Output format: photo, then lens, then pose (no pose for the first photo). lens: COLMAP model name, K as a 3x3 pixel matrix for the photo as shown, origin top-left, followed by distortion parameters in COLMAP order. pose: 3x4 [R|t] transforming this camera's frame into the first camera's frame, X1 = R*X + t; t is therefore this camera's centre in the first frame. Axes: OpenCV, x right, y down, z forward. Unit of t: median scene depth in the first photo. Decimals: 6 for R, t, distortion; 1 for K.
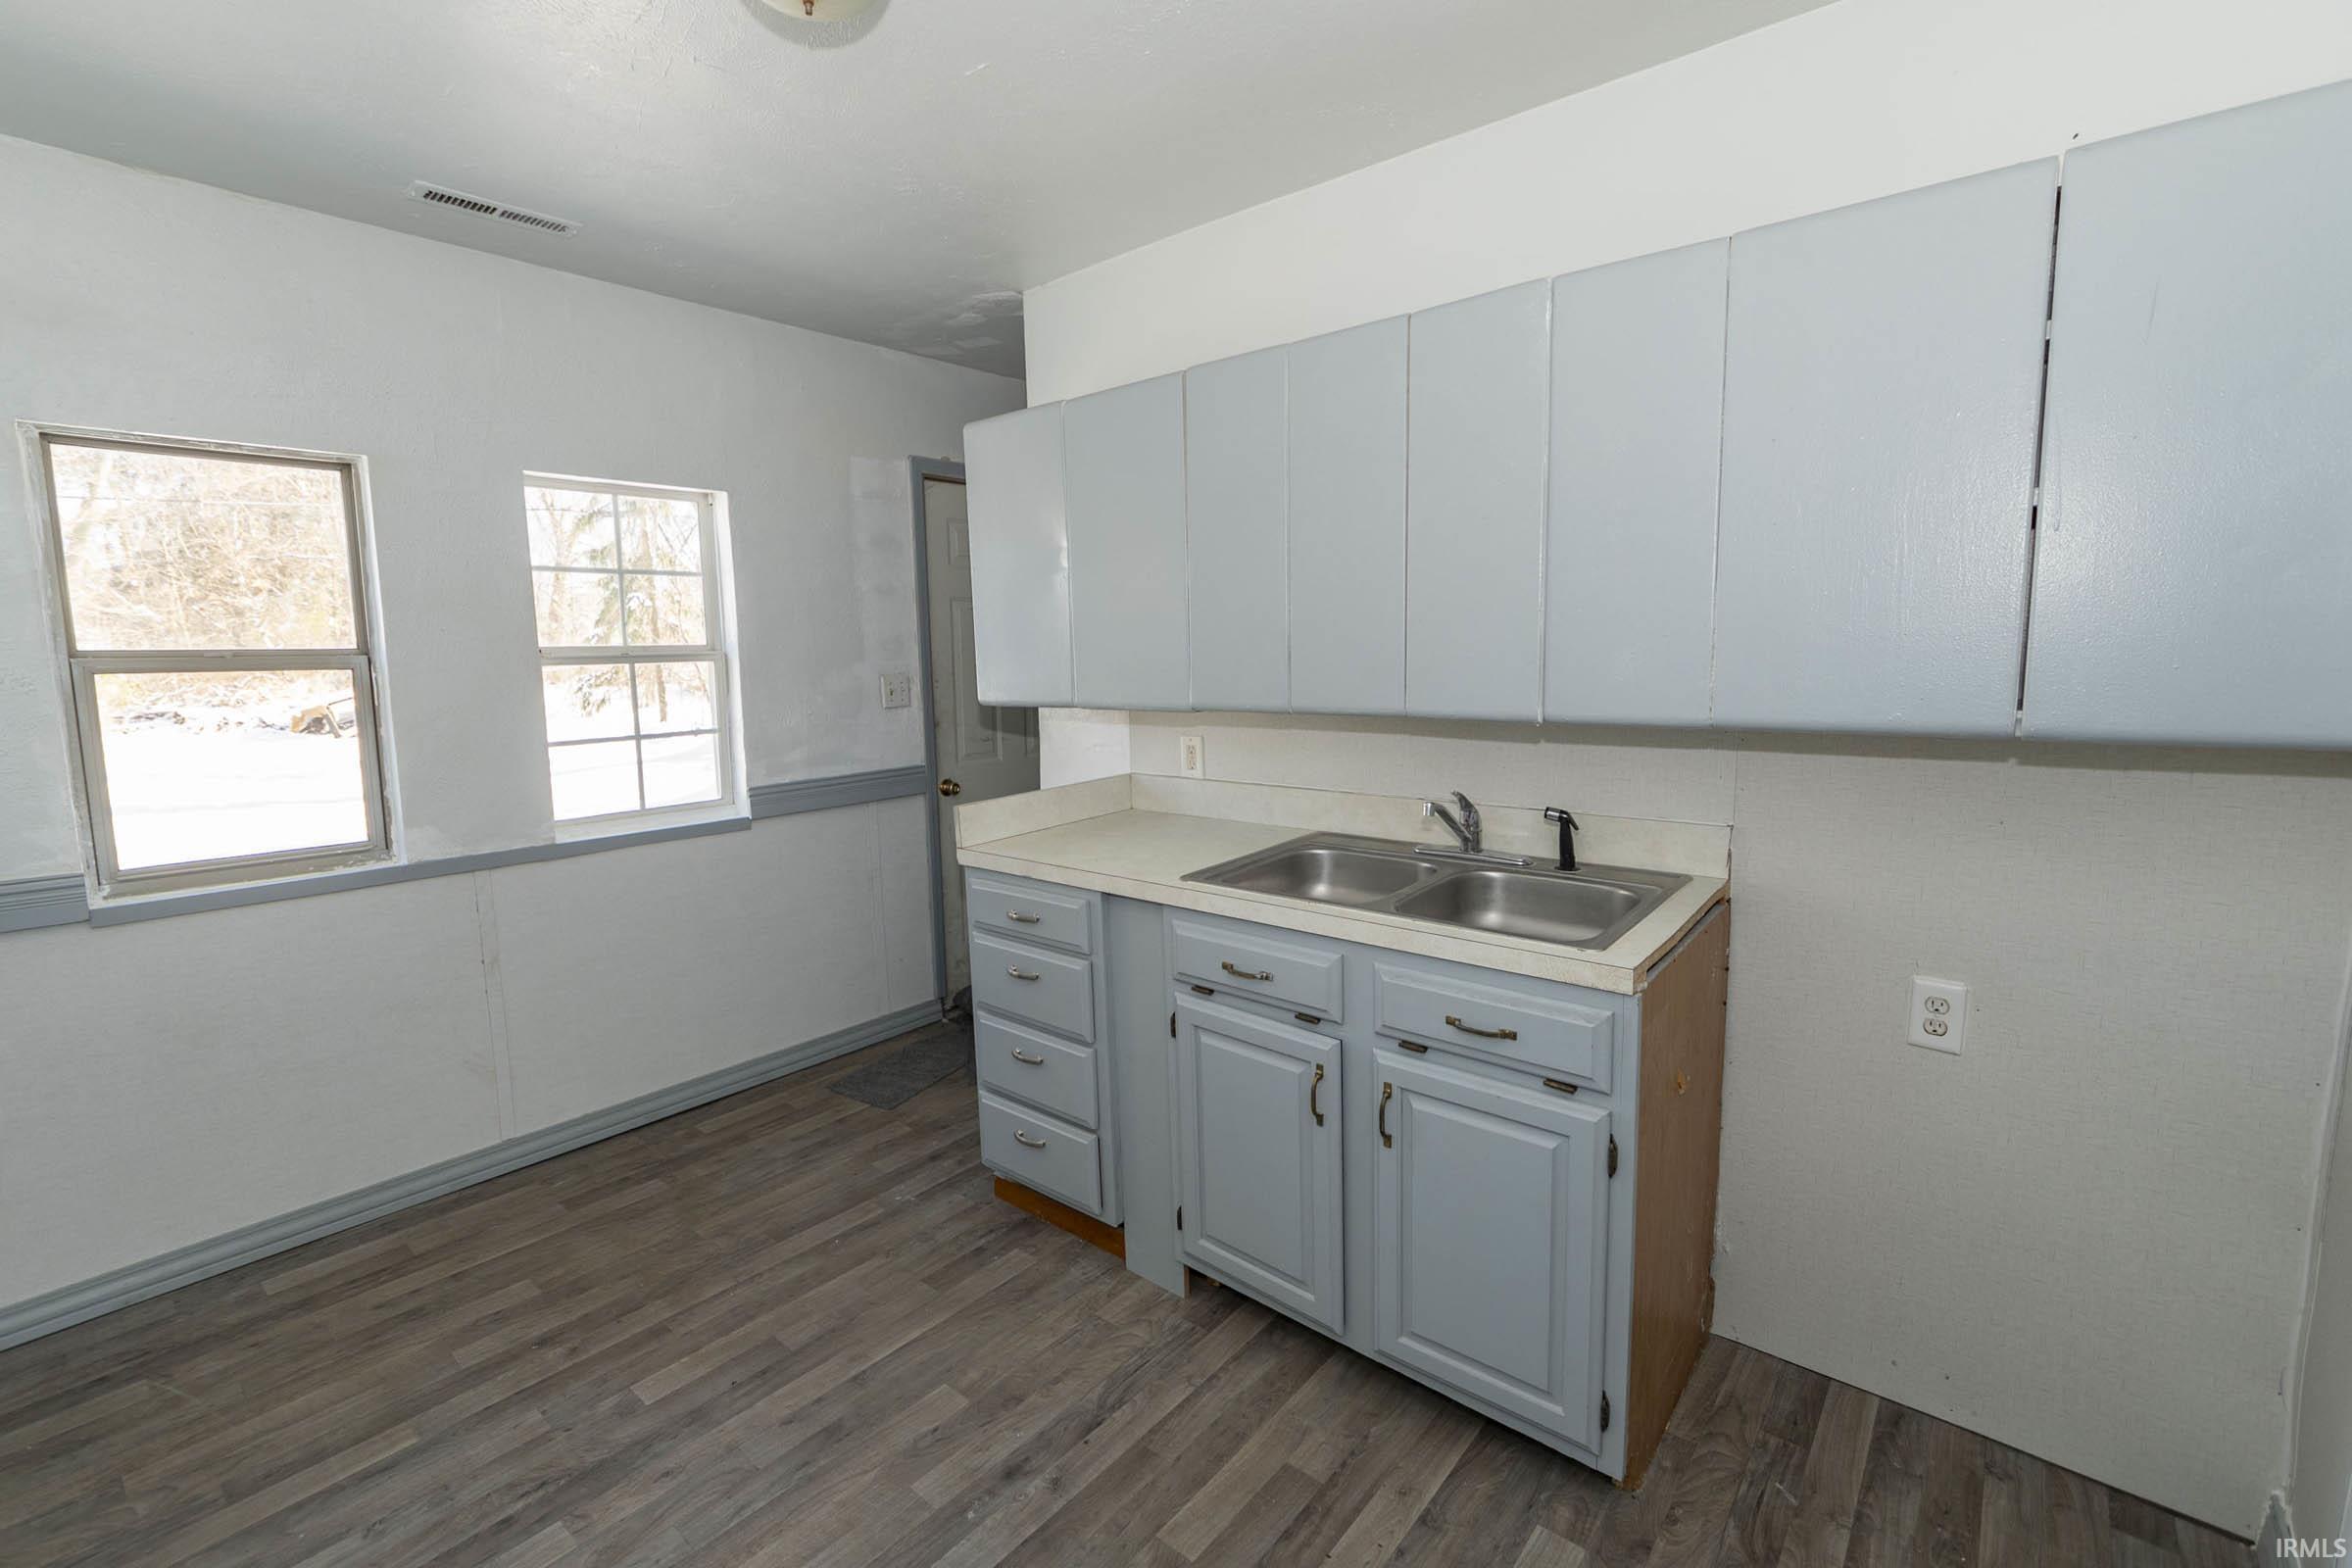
lens RADIAL K [[1041.9, 0, 1155.2], [0, 1041.9, 772.7], [0, 0, 1]] dist [0.011405, -0.001400]
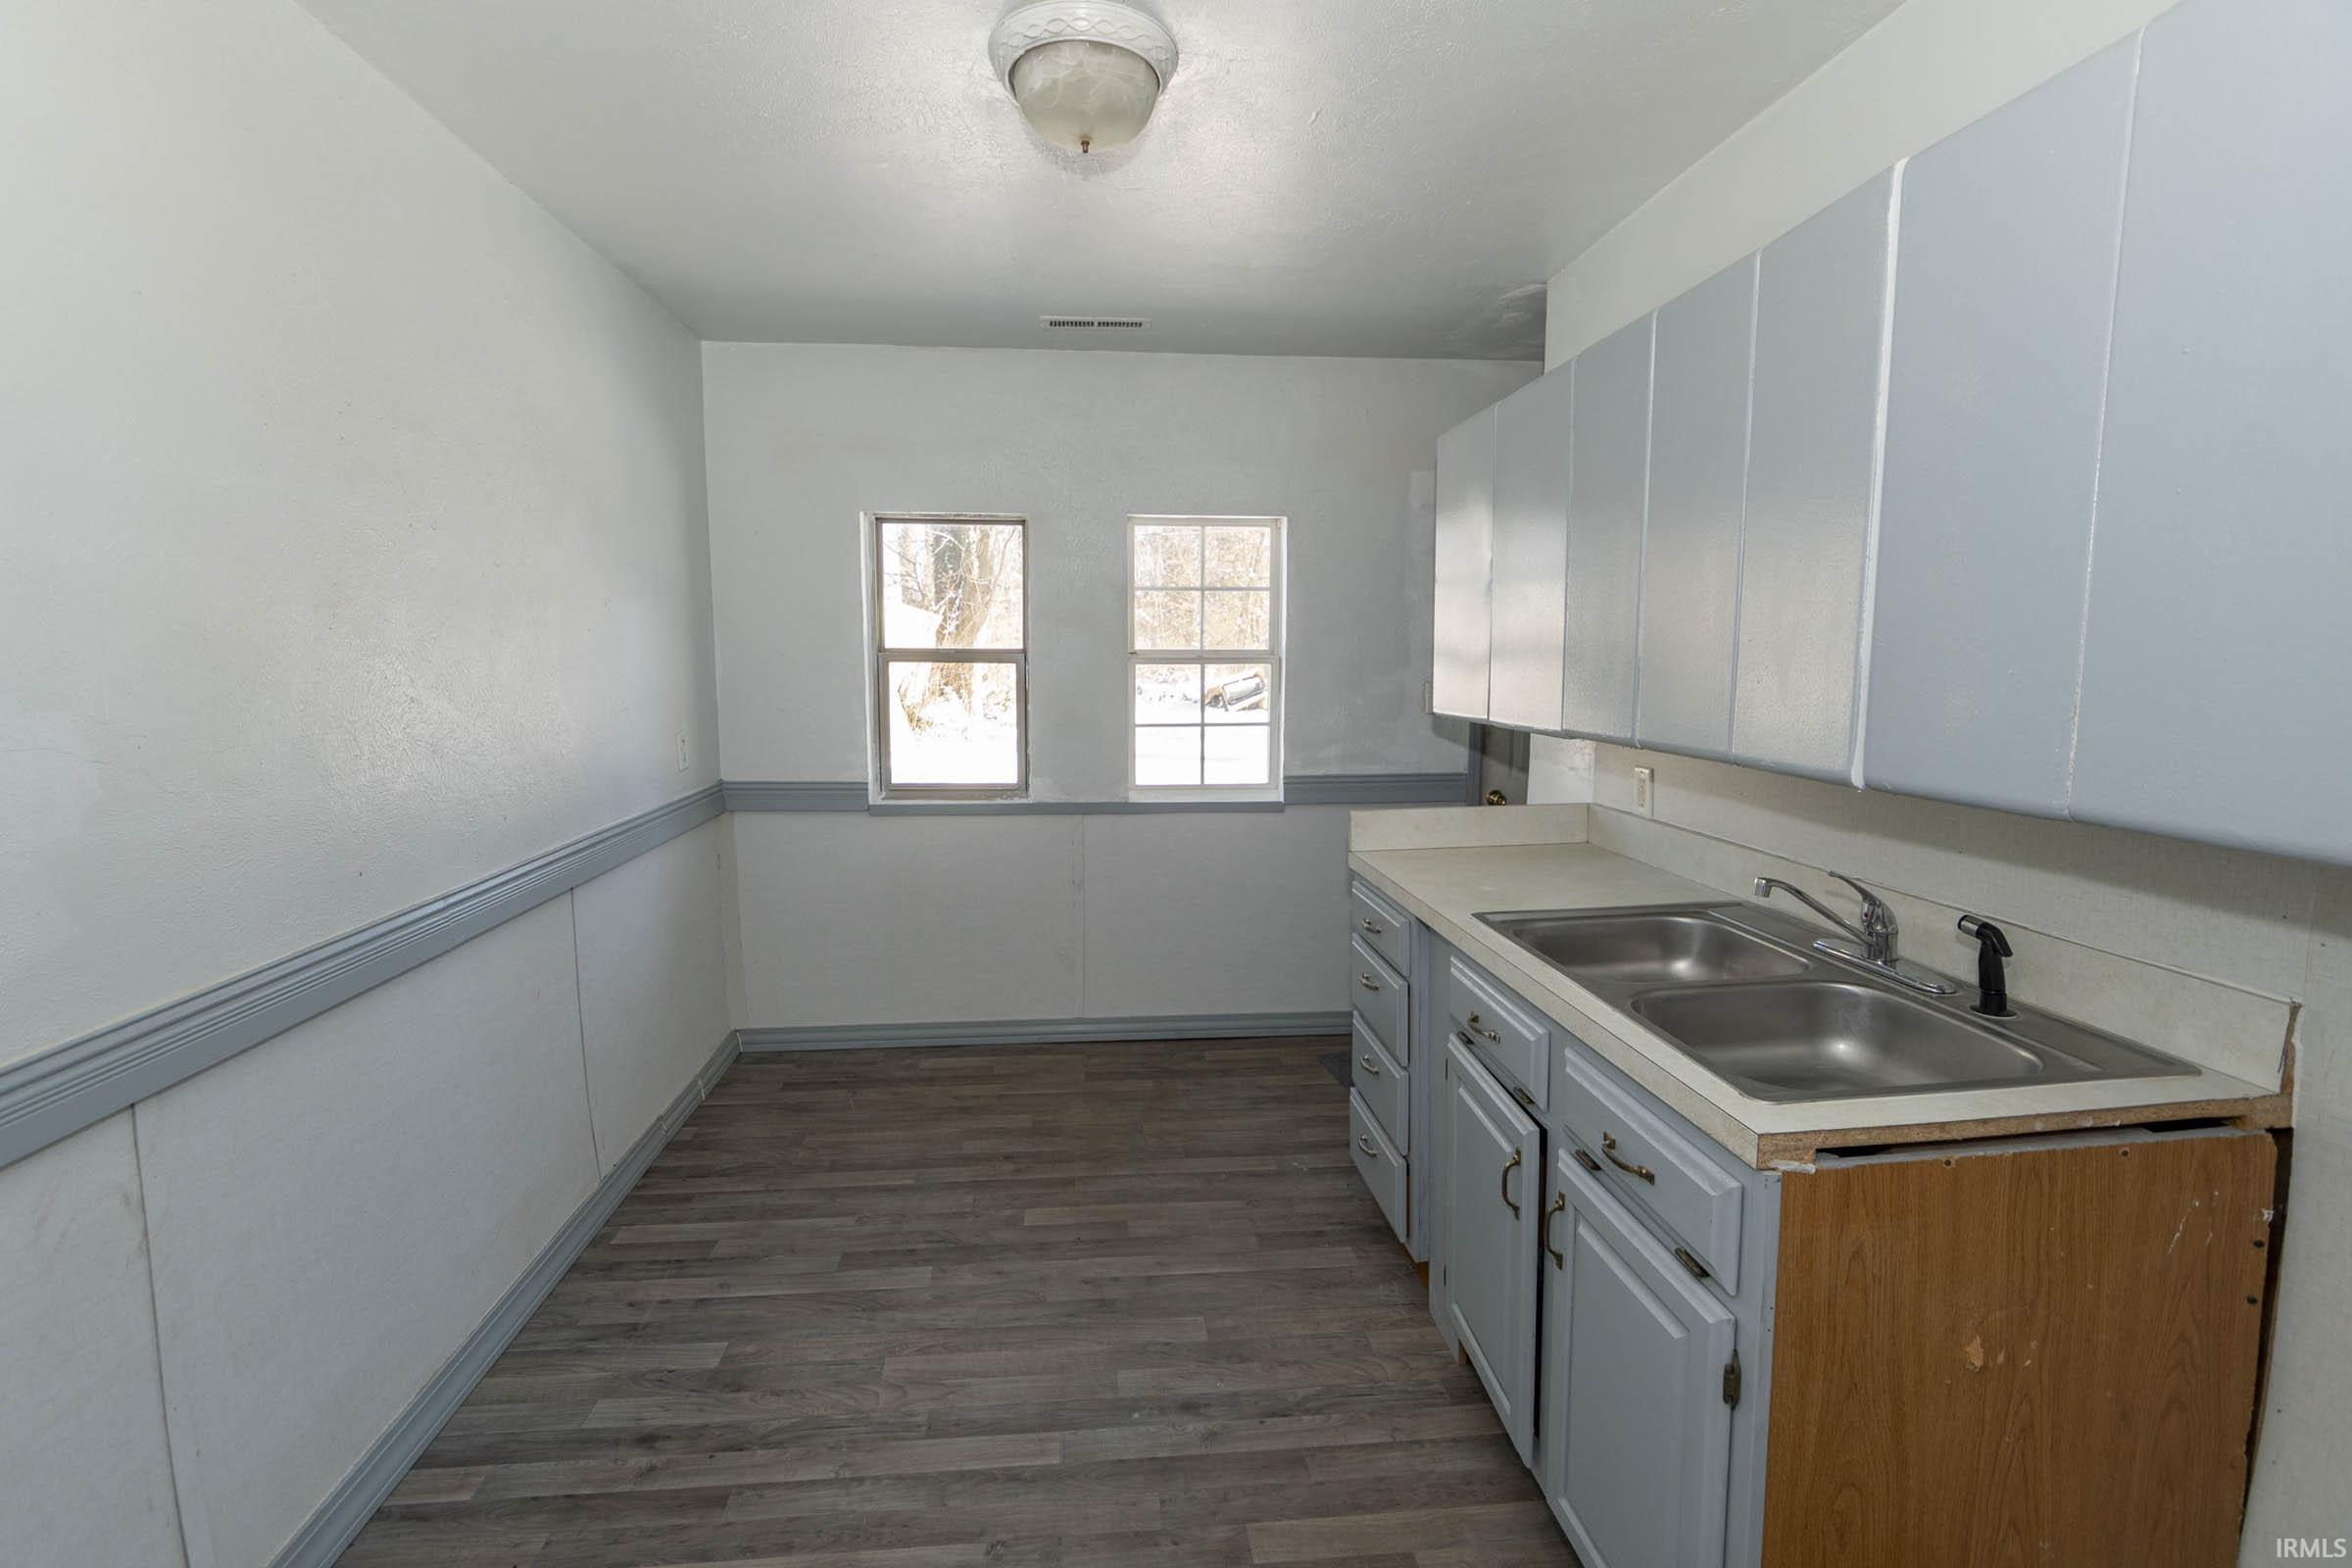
lens RADIAL K [[1041.9, 0, 1156.1], [0, 1041.9, 775.4], [0, 0, 1]] dist [0.011405, -0.001400]
pose [[0.718012, 0.103168, -0.688343, 0.428241], [-0.099784, 0.993996, 0.044895, -0.033792], [0.688841, 0.036450, 0.723995, 0.121144]]
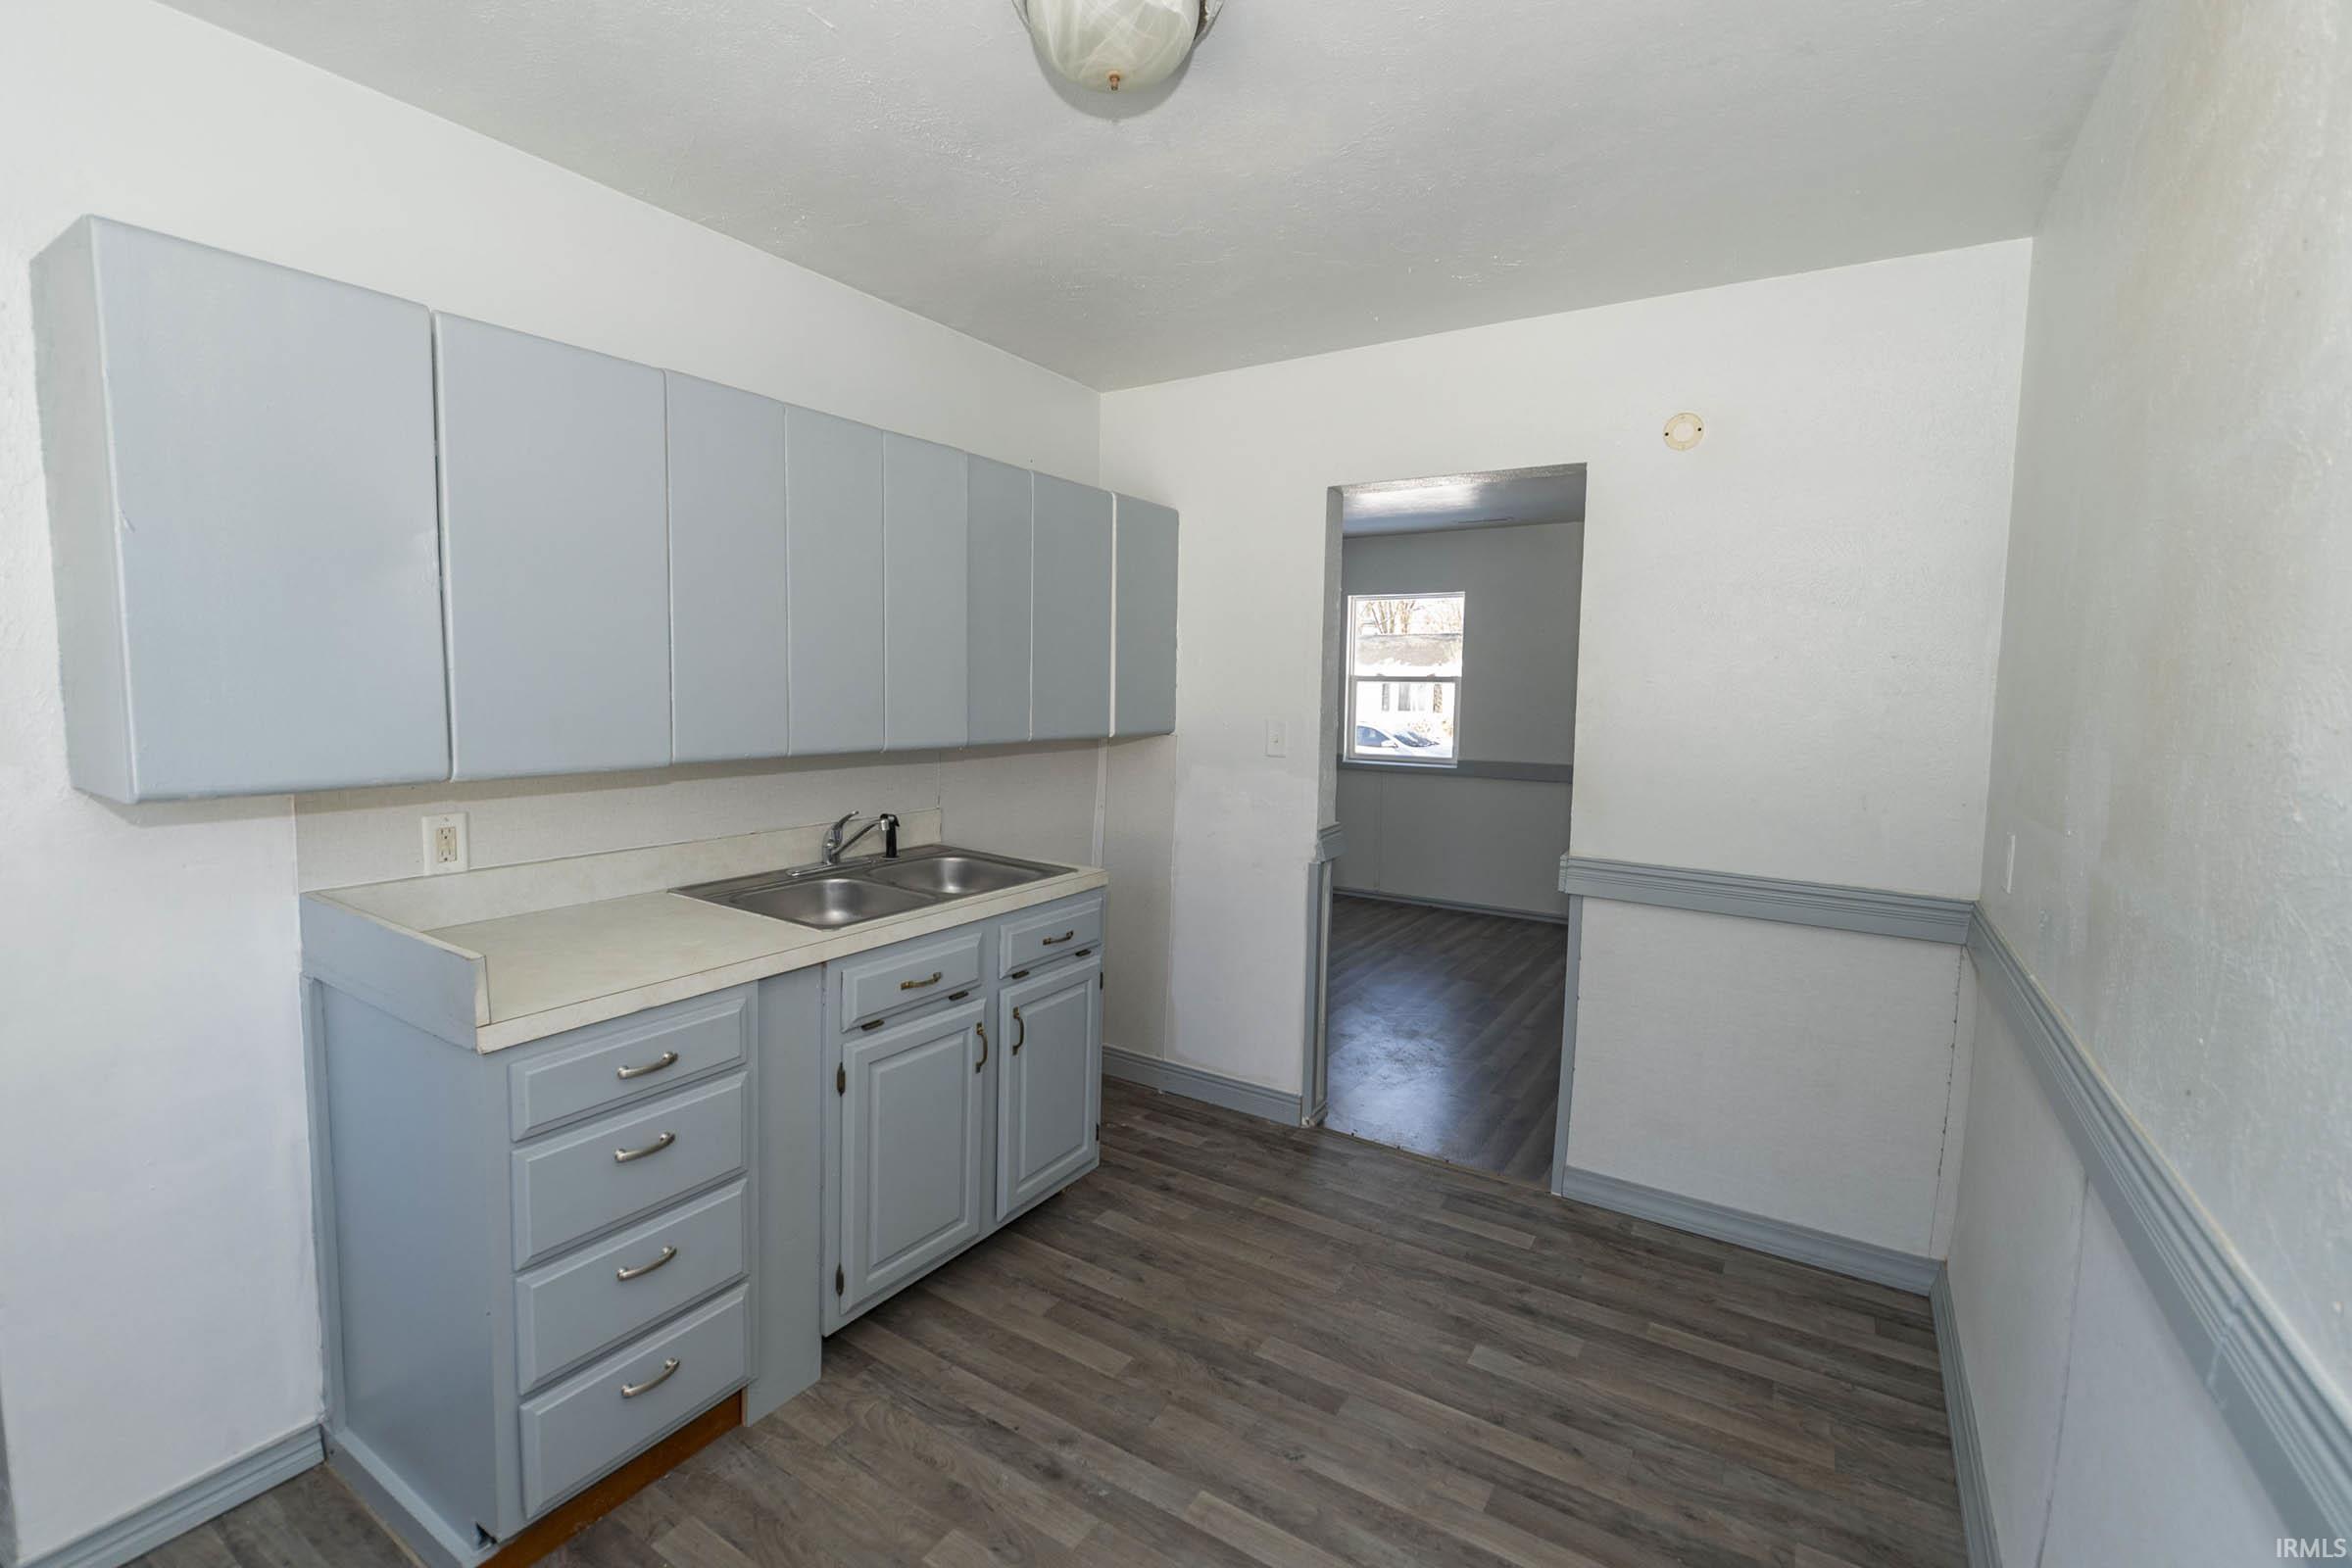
lens RADIAL K [[1041.9, 0, 1153.1], [0, 1041.9, 769.3], [0, 0, 1]] dist [0.011405, -0.001400]
pose [[-0.132561, -0.070253, 0.988682, -0.923813], [0.109108, 0.990389, 0.085004, -0.093123], [-0.985151, 0.119141, -0.123622, 0.763078]]
